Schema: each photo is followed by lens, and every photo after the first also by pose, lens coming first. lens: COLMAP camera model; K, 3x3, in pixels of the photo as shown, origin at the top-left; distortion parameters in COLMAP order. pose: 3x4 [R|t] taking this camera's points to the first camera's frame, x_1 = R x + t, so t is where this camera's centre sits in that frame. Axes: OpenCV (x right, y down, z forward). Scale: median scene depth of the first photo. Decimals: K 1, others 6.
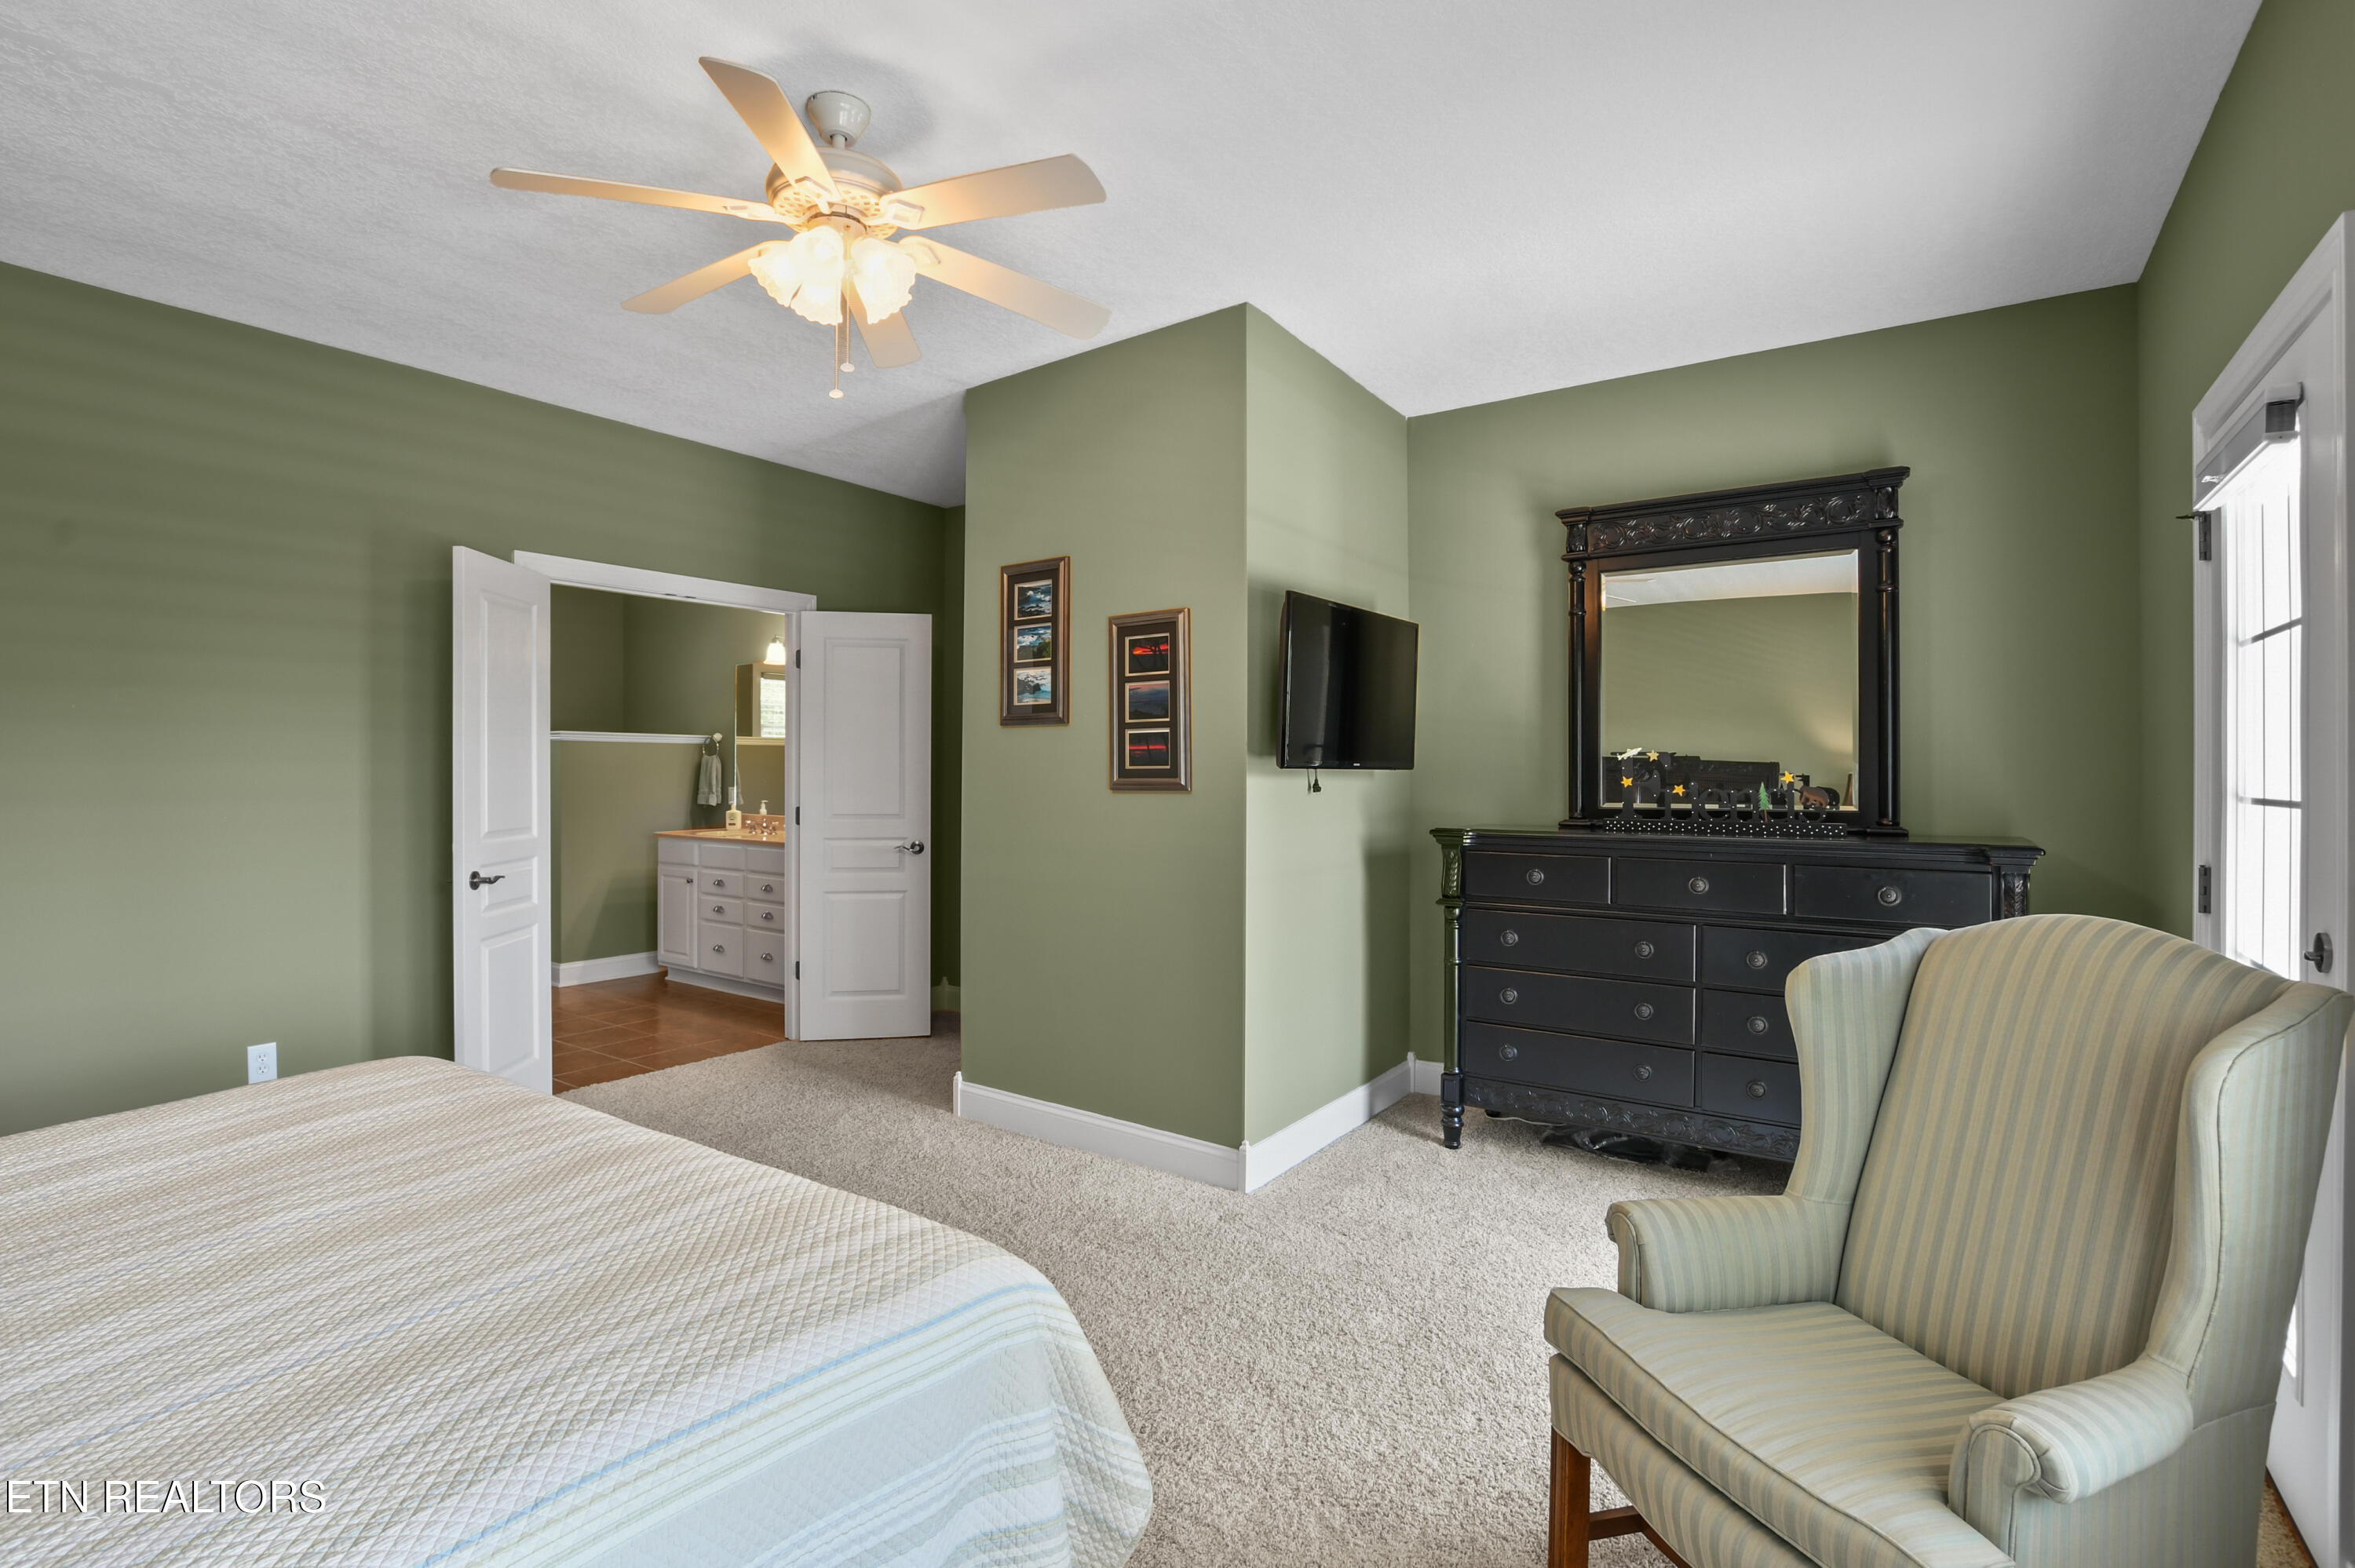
lens RADIAL K [[1111.7, 0, 1170.0], [0, 1111.7, 777.8], [0, 0, 1]] dist [-0.025887, 0.001778]
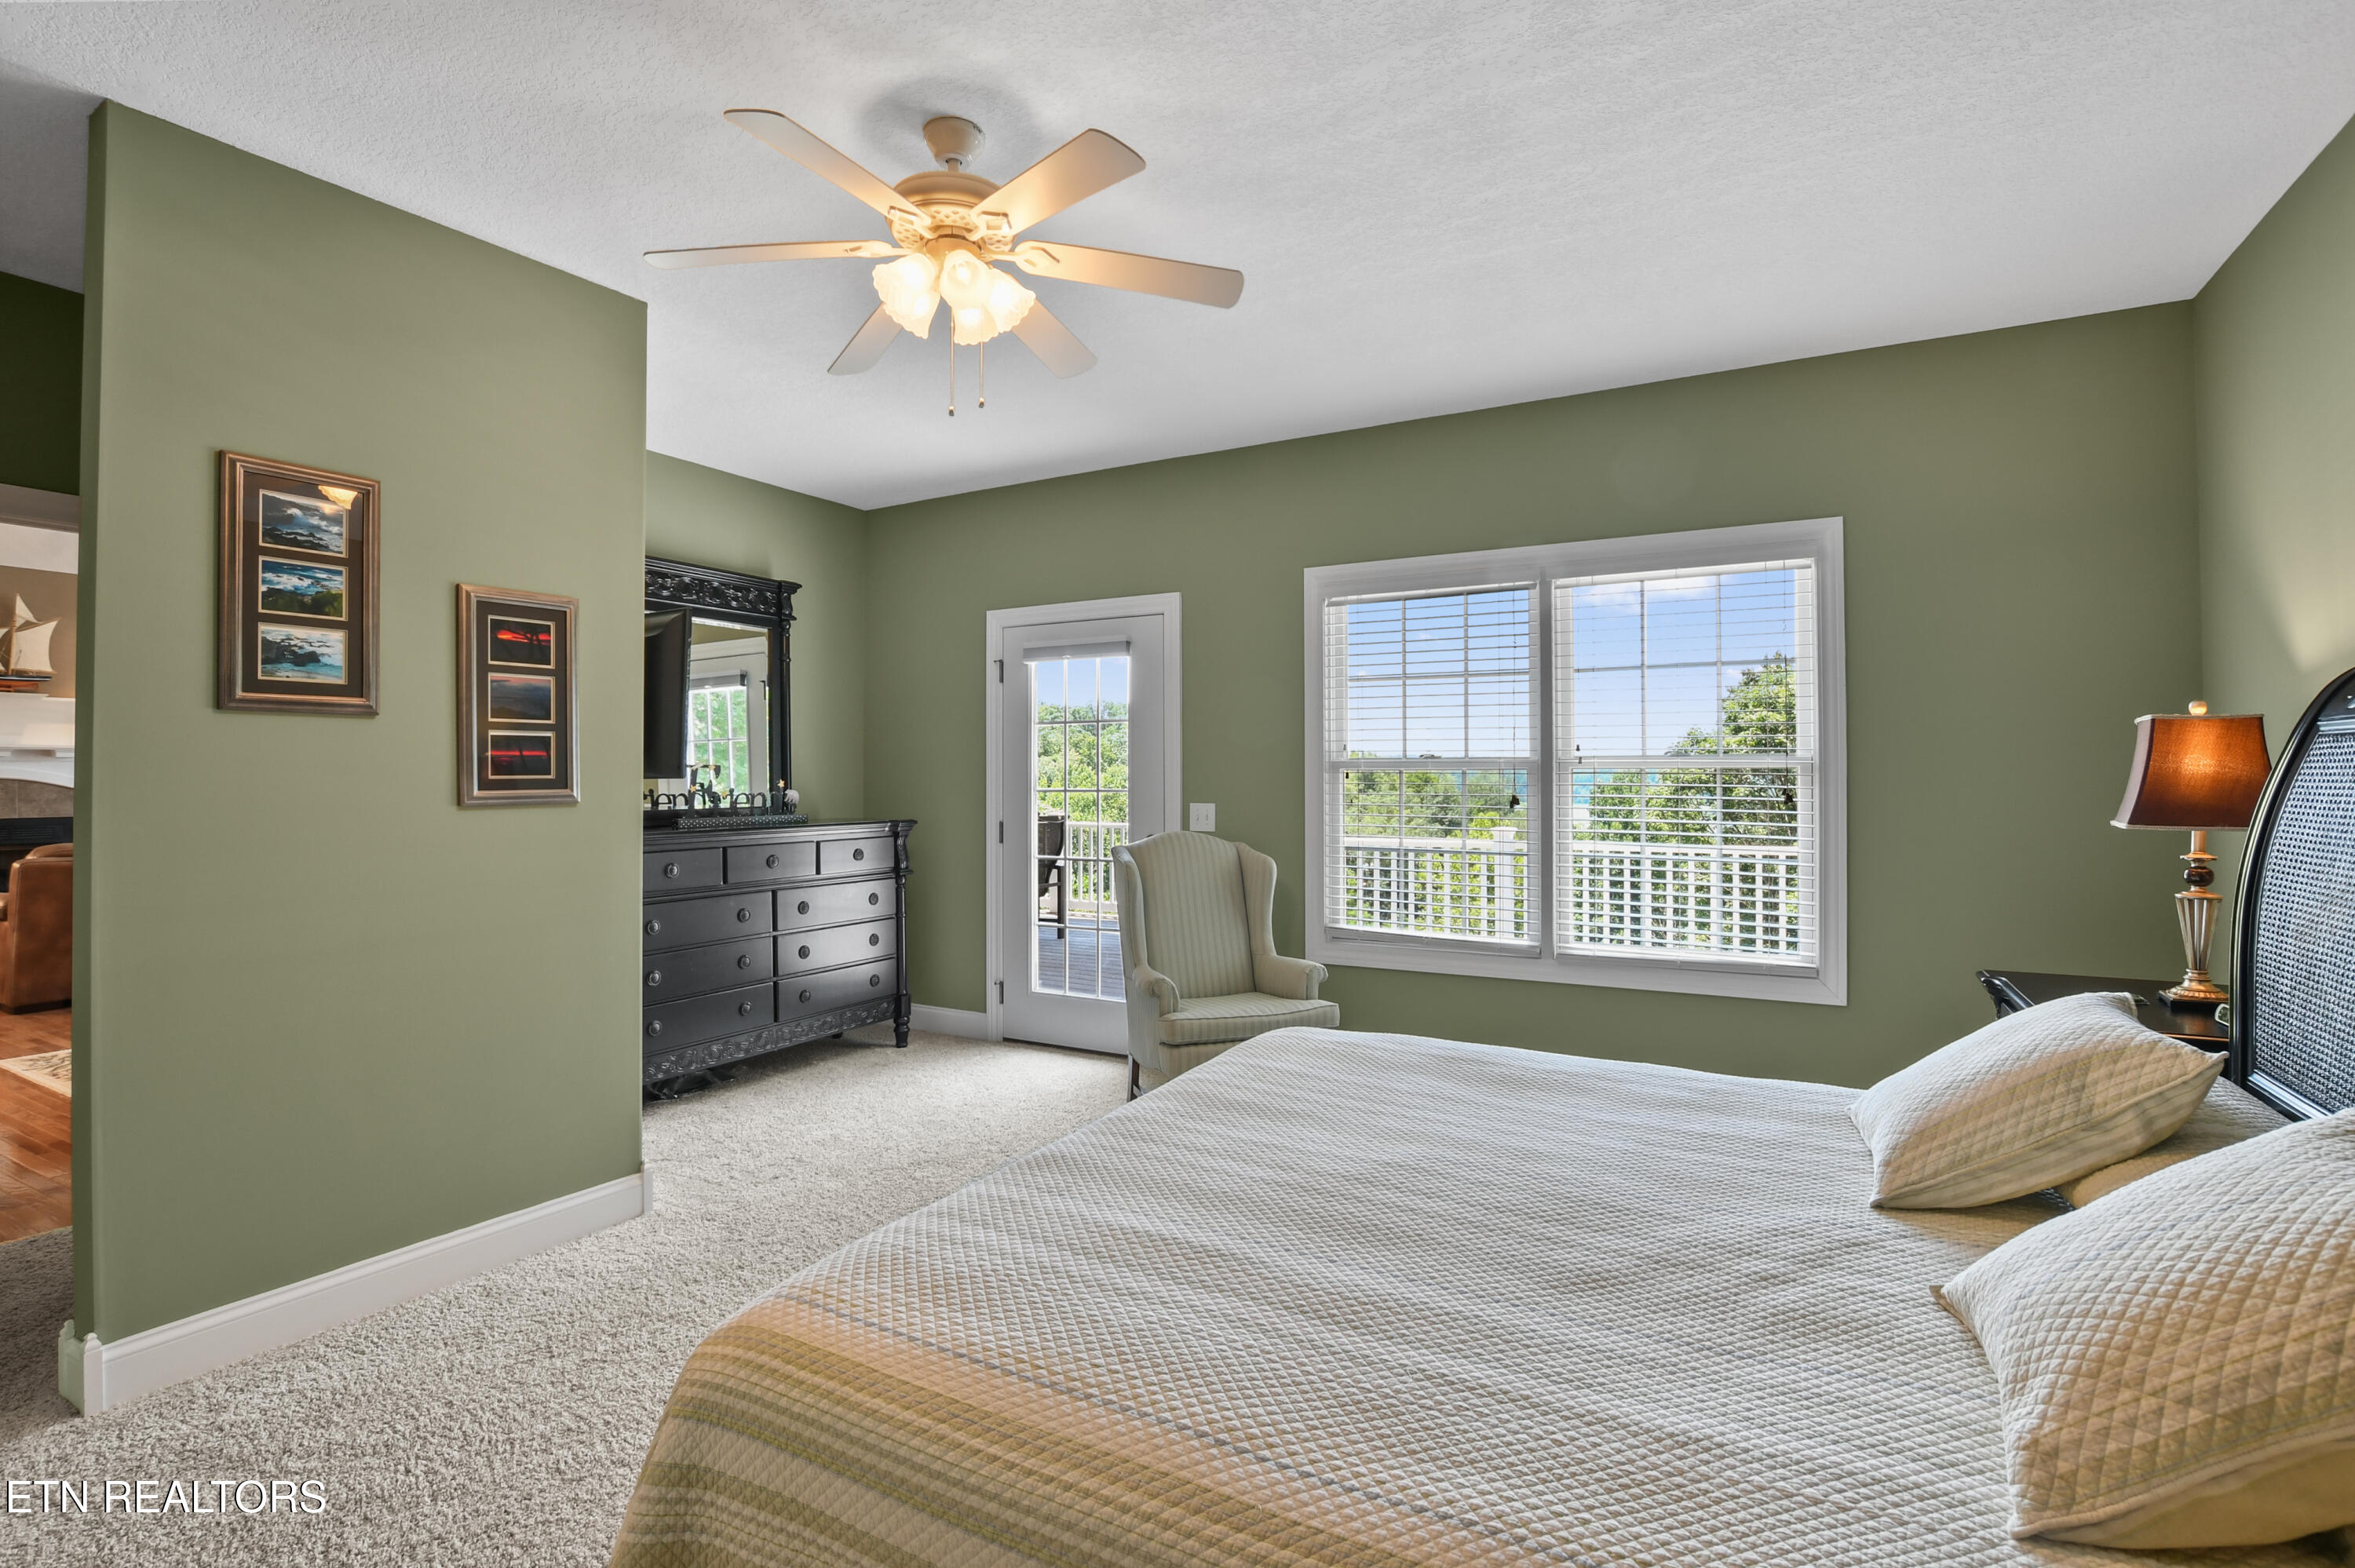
lens RADIAL K [[1111.7, 0, 1166.5], [0, 1111.7, 776.3], [0, 0, 1]] dist [-0.025887, 0.001778]
pose [[-0.104660, 0.000793, 0.994508, -0.921616], [0.006634, 0.999978, -0.000099, -0.007179], [-0.994486, 0.006587, -0.104662, 0.623793]]
